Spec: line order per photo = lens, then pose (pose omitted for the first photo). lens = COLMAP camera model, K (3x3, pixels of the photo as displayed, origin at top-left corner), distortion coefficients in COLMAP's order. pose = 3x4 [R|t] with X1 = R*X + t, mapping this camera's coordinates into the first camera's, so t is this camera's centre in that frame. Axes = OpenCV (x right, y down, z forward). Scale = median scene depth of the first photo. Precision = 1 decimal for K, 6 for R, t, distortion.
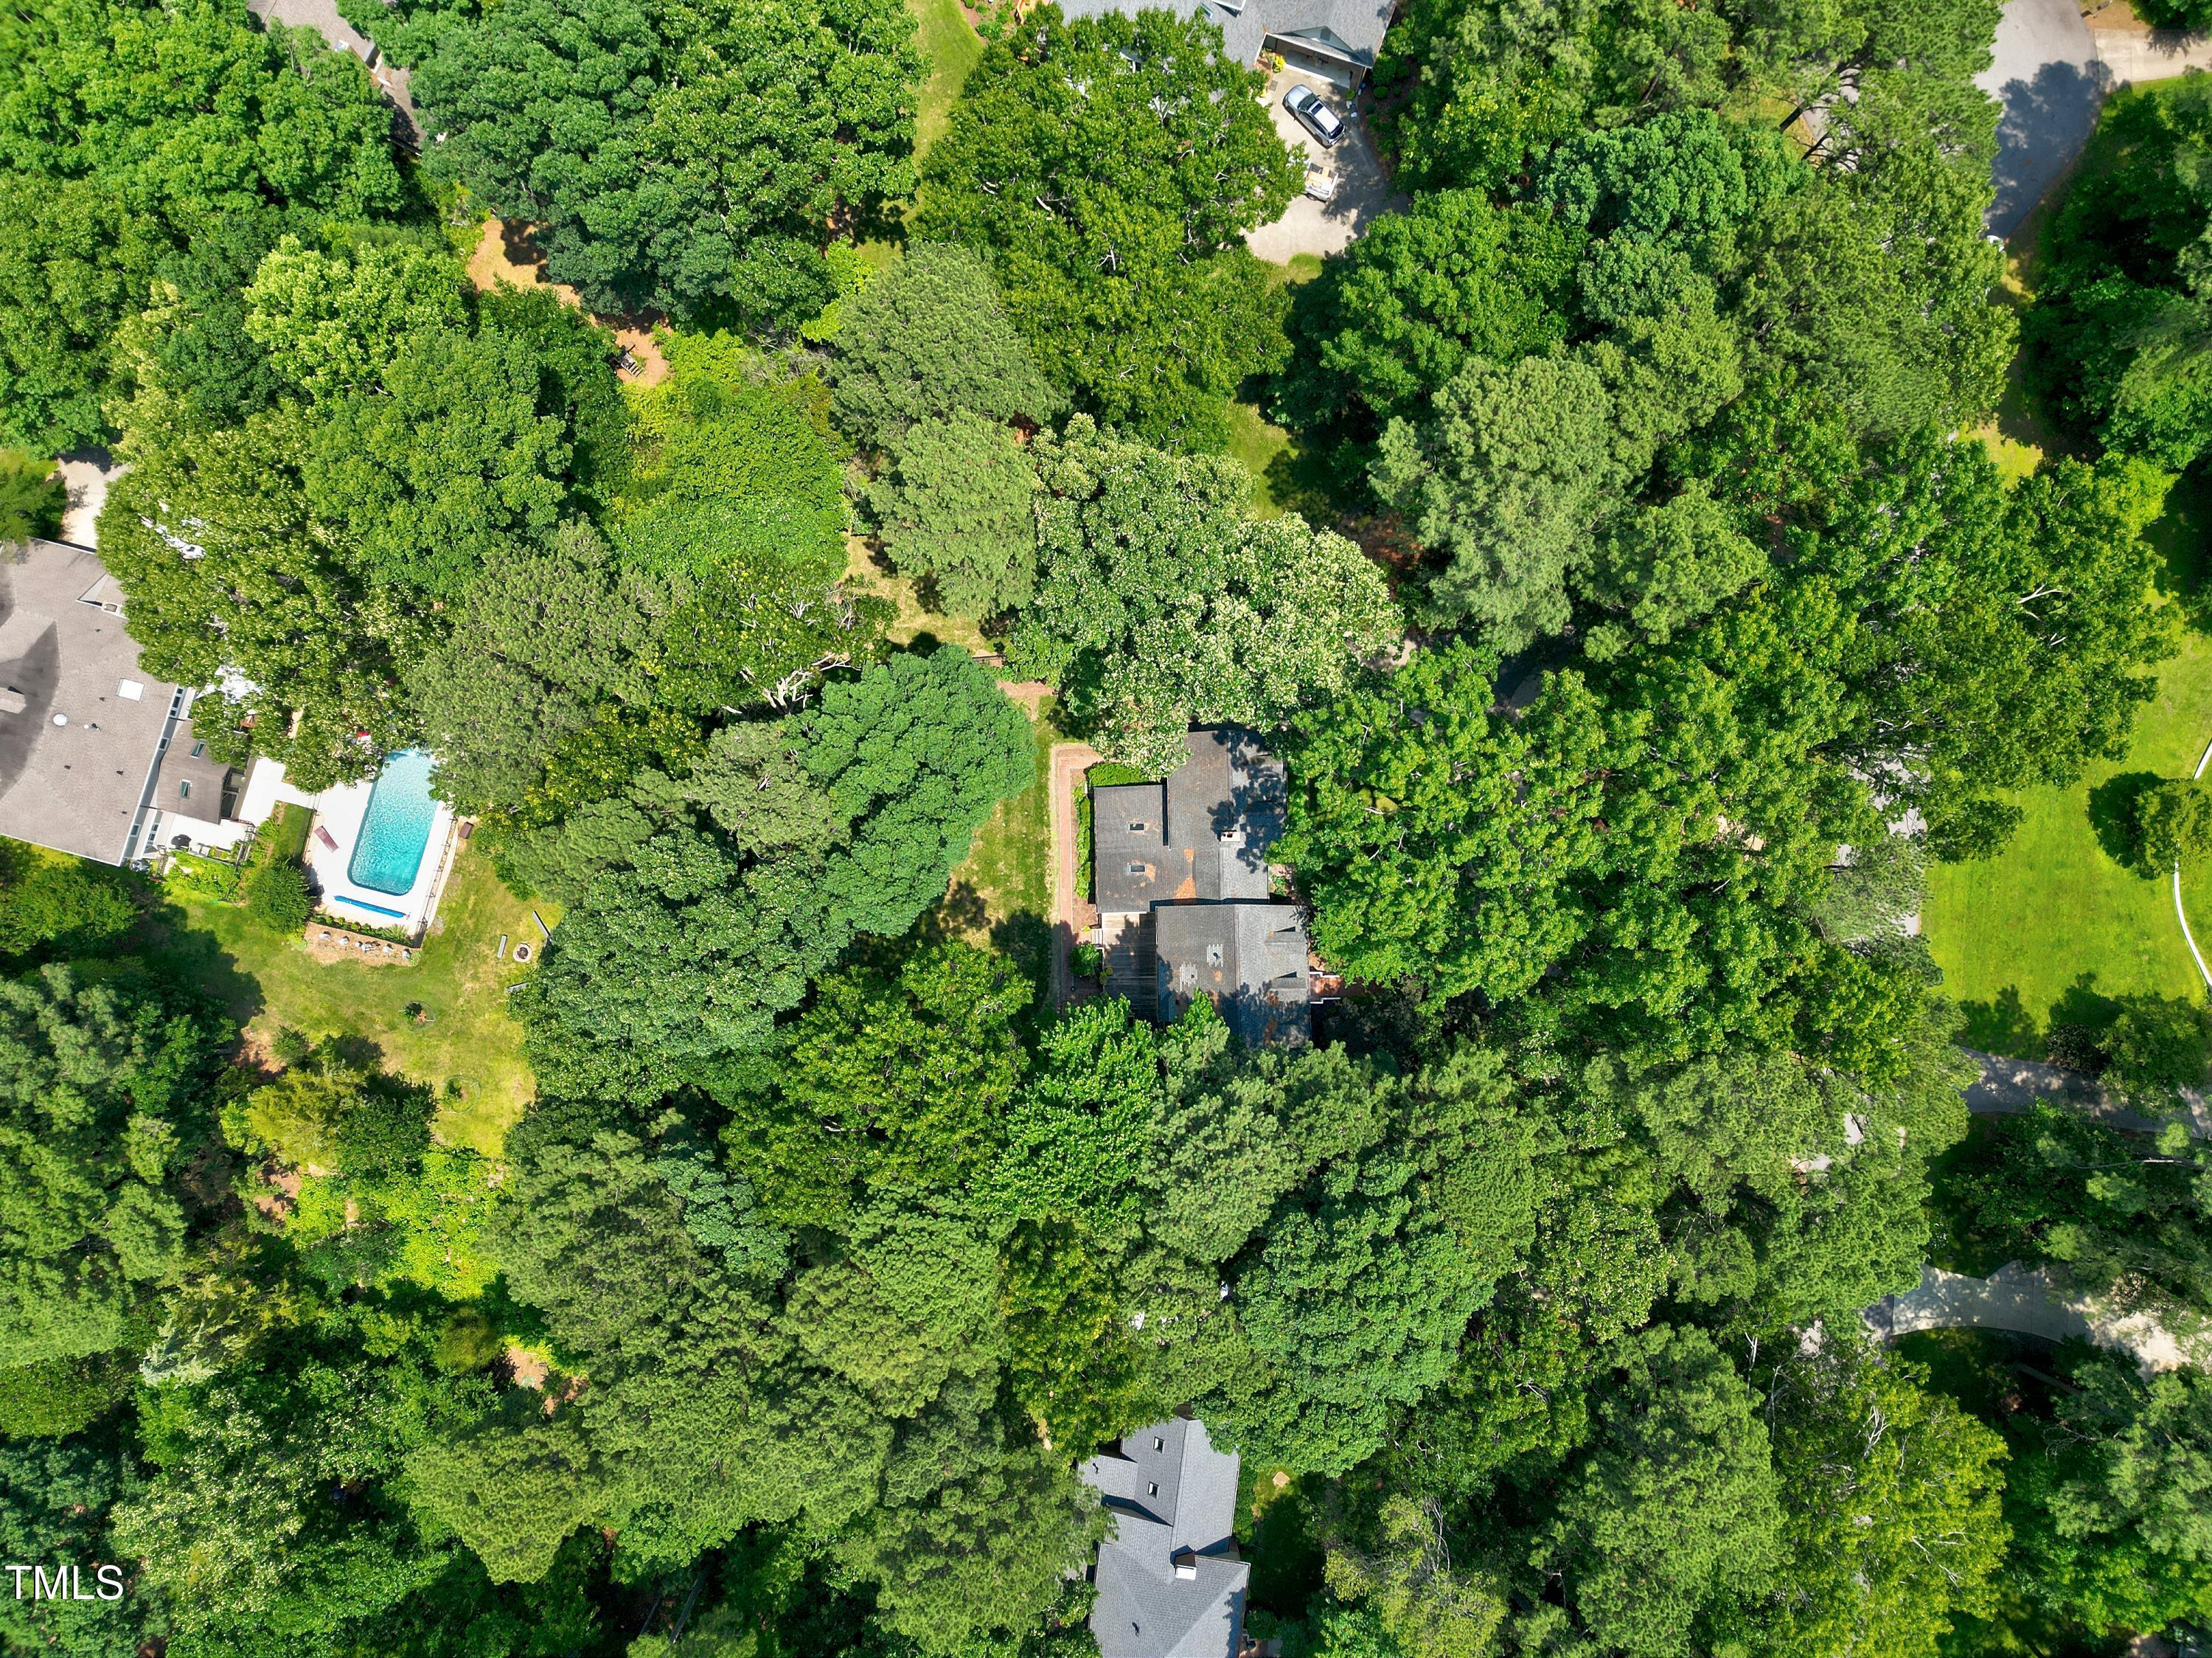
lens RADIAL K [[1547.7, 0, 1106.0], [0, 1547.7, 829.0], [0, 0, 1]] dist [0.070610, -0.062852]
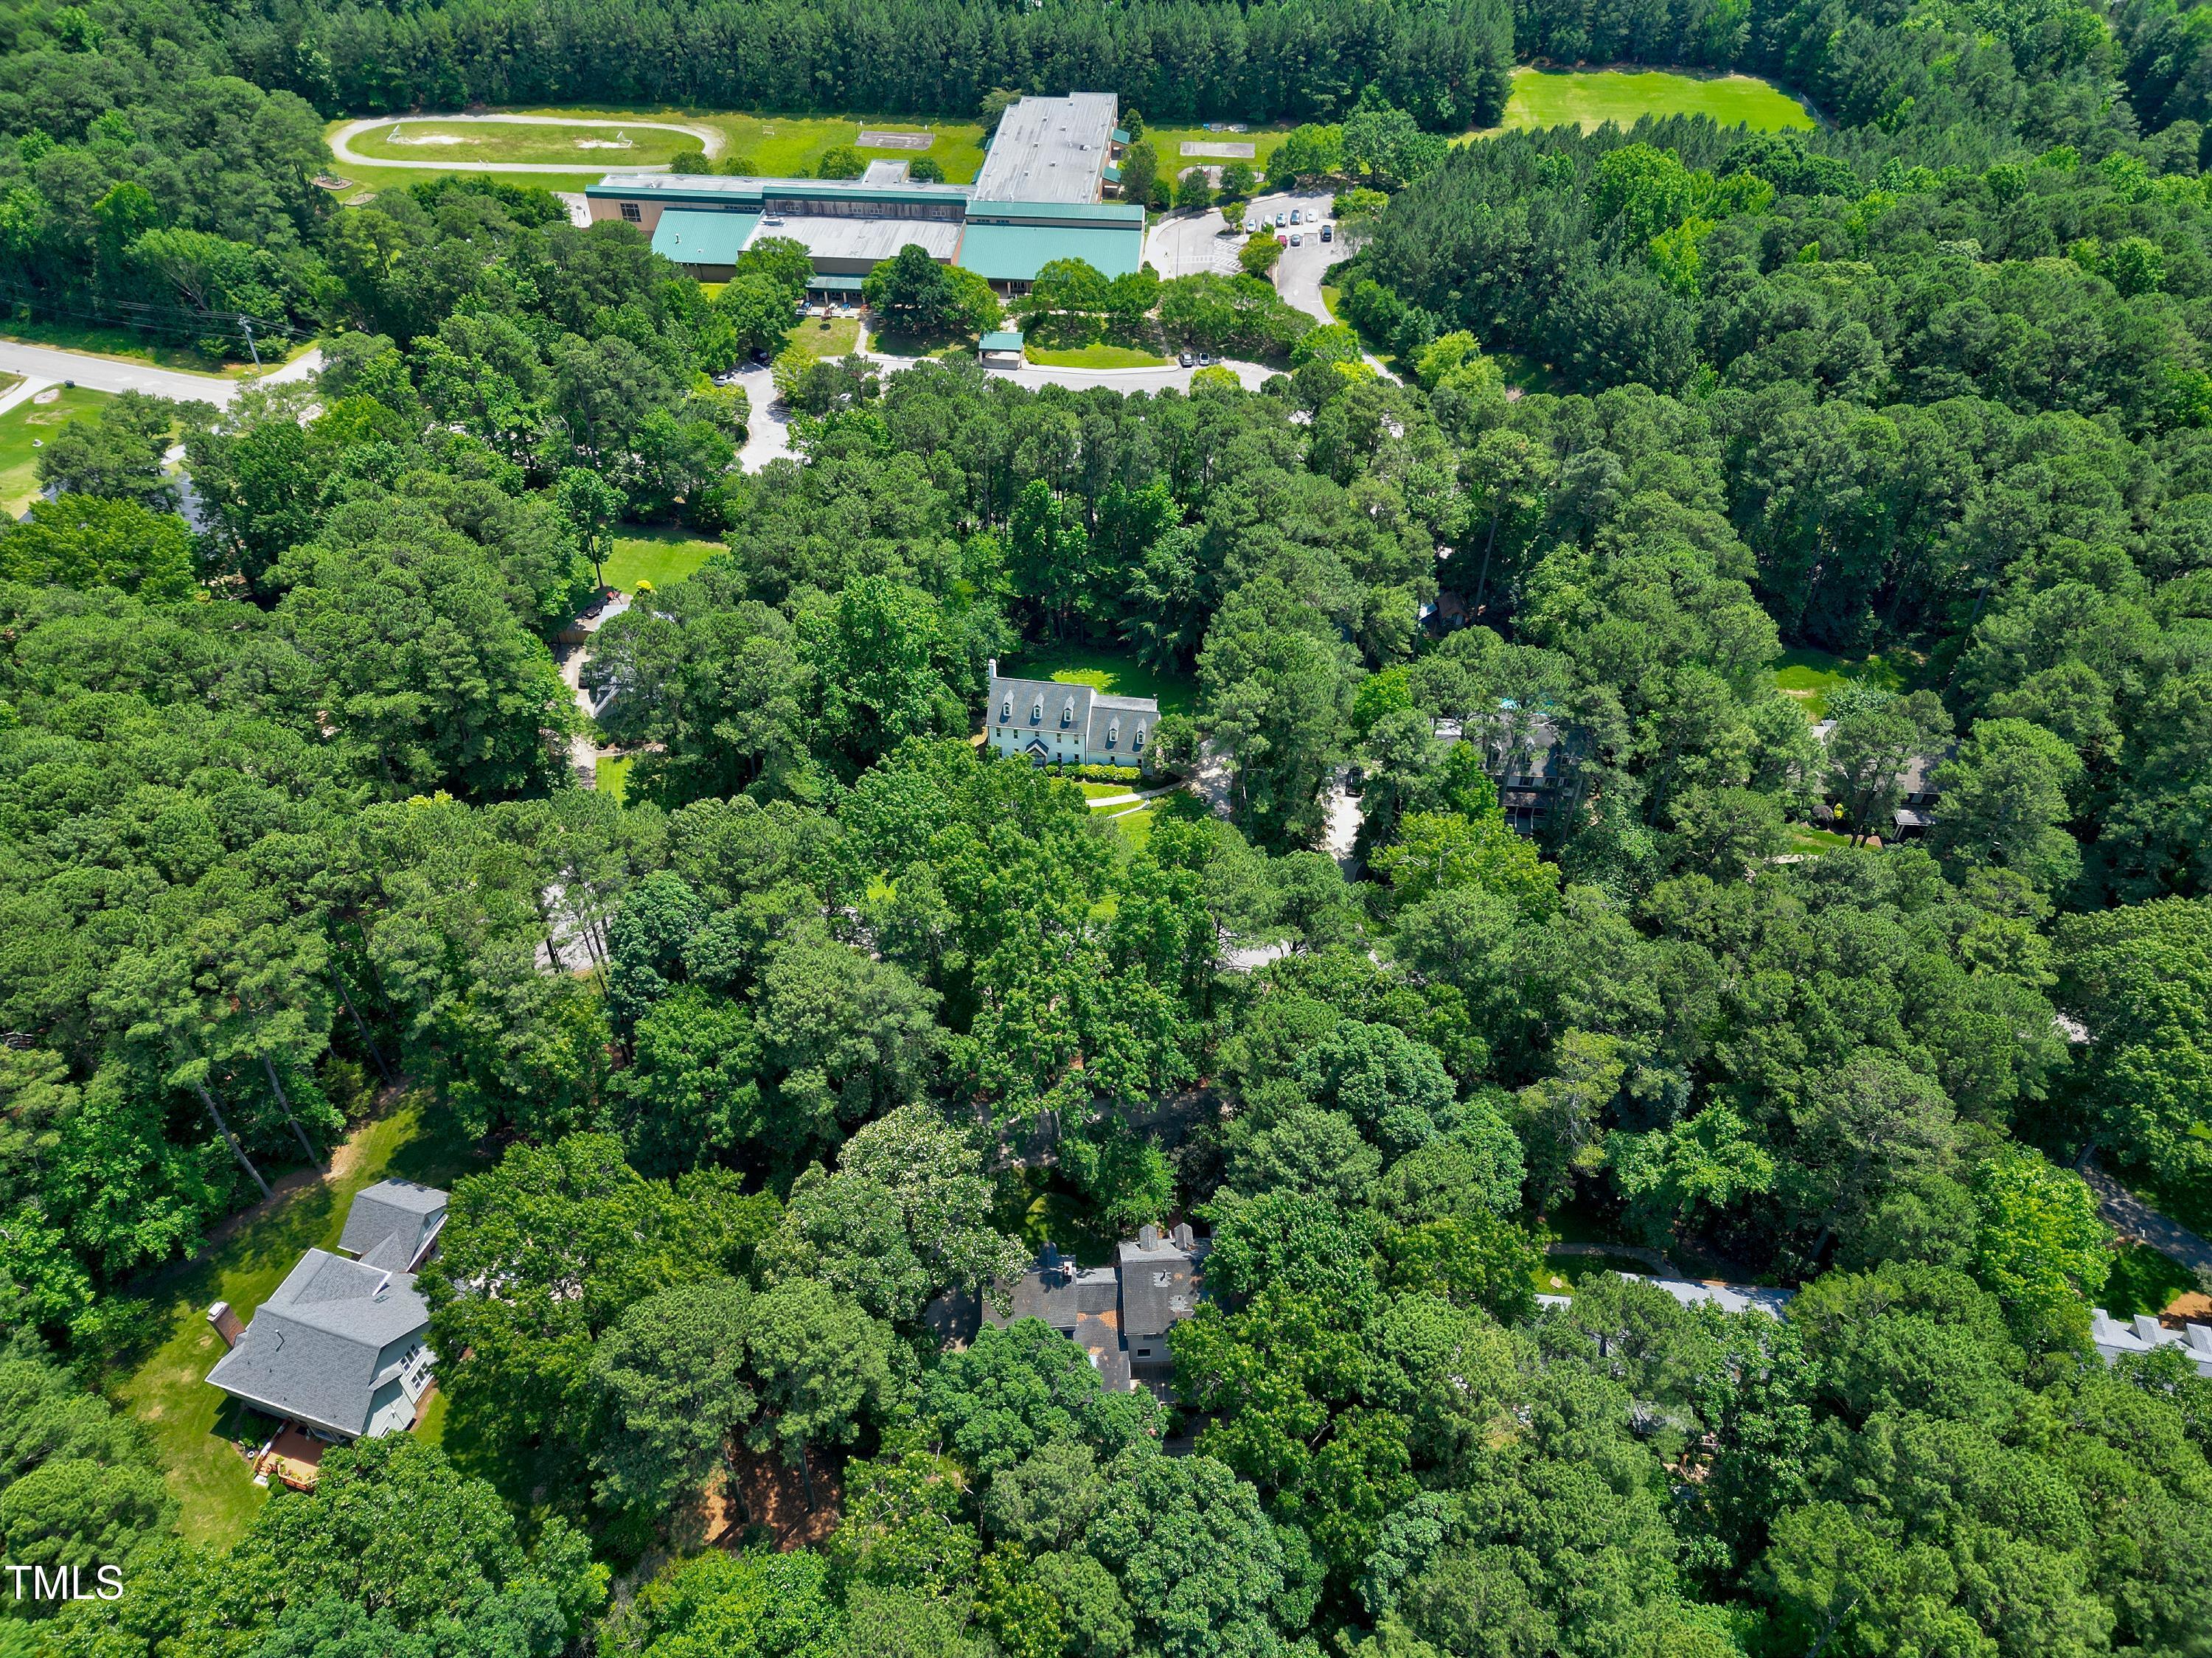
lens RADIAL K [[1532.9, 0, 1106.0], [0, 1532.9, 829.0], [0, 0, 1]] dist [0.102925, -0.148523]
pose [[-0.029667, -0.666259, 0.745130, -0.733436], [0.996232, 0.041072, 0.076390, -0.088806], [-0.081499, 0.744588, 0.662530, -0.130374]]
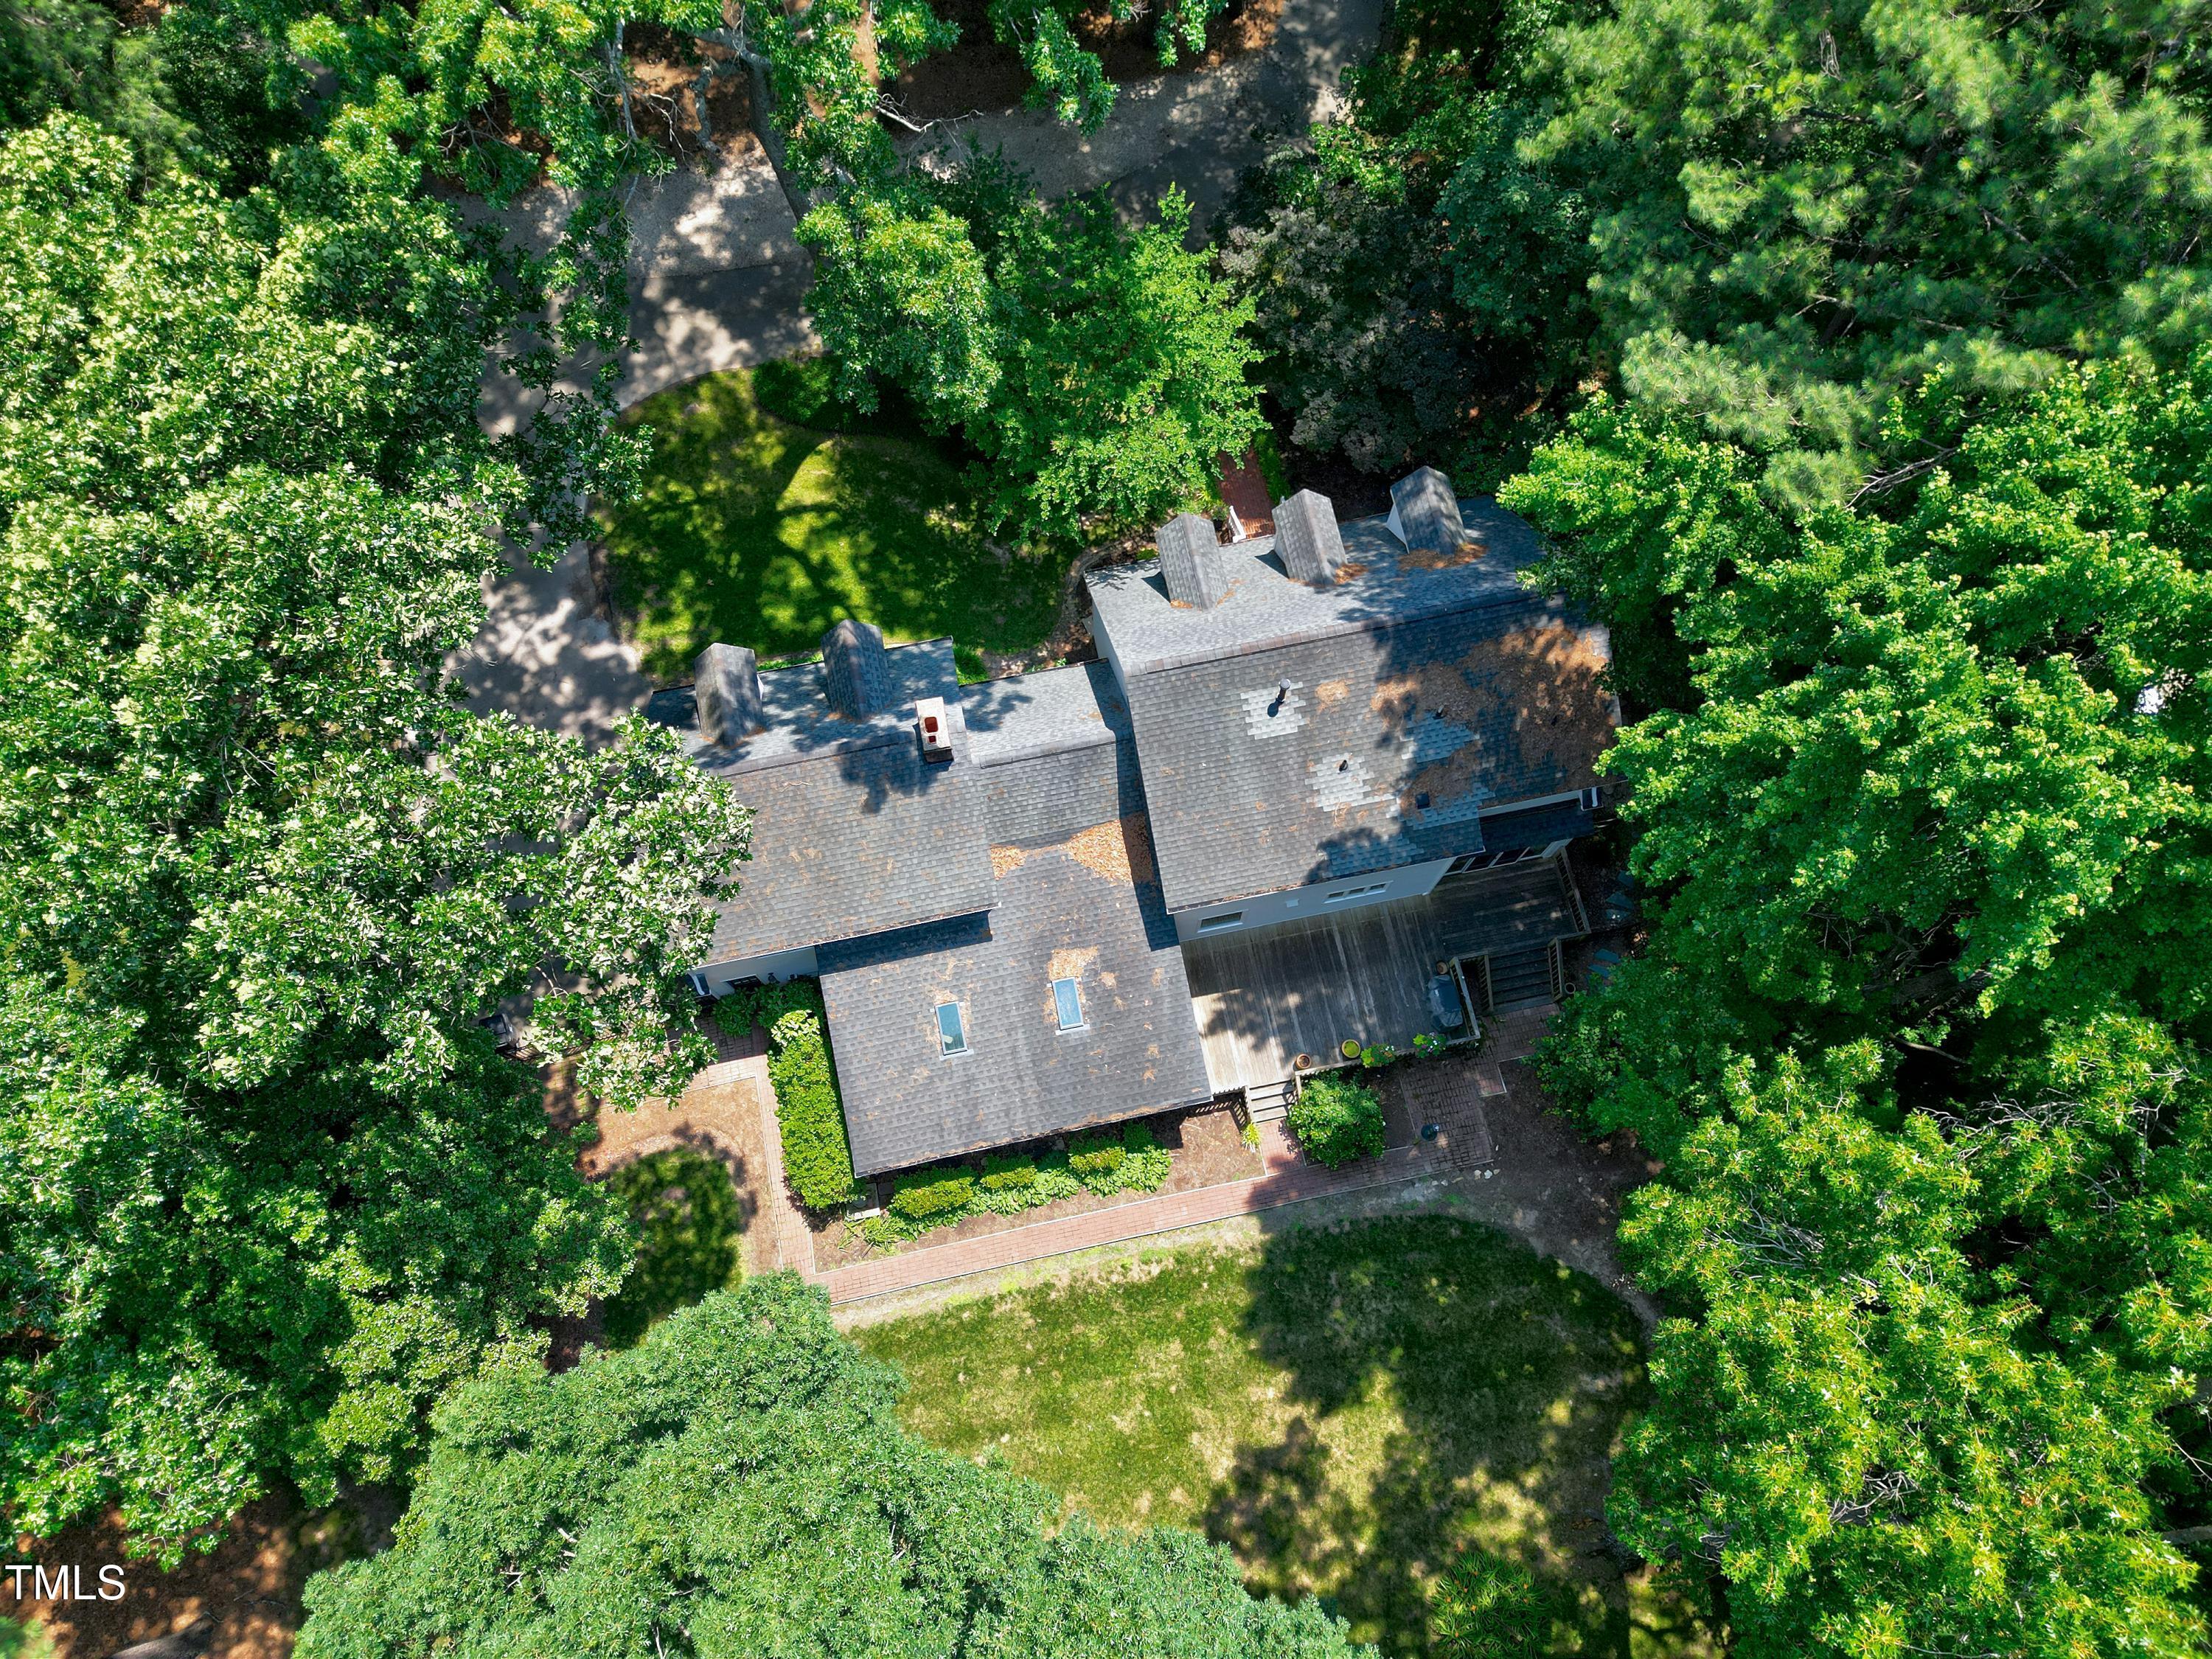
lens RADIAL K [[1547.9, 0, 1106.0], [0, 1547.9, 829.5], [0, 0, 1]] dist [0.070610, -0.062852]
pose [[-0.189465, -0.932638, 0.307064, -0.064283], [0.978663, -0.154049, 0.135967, -0.009138], [-0.079506, 0.326274, 0.941926, 0.796399]]
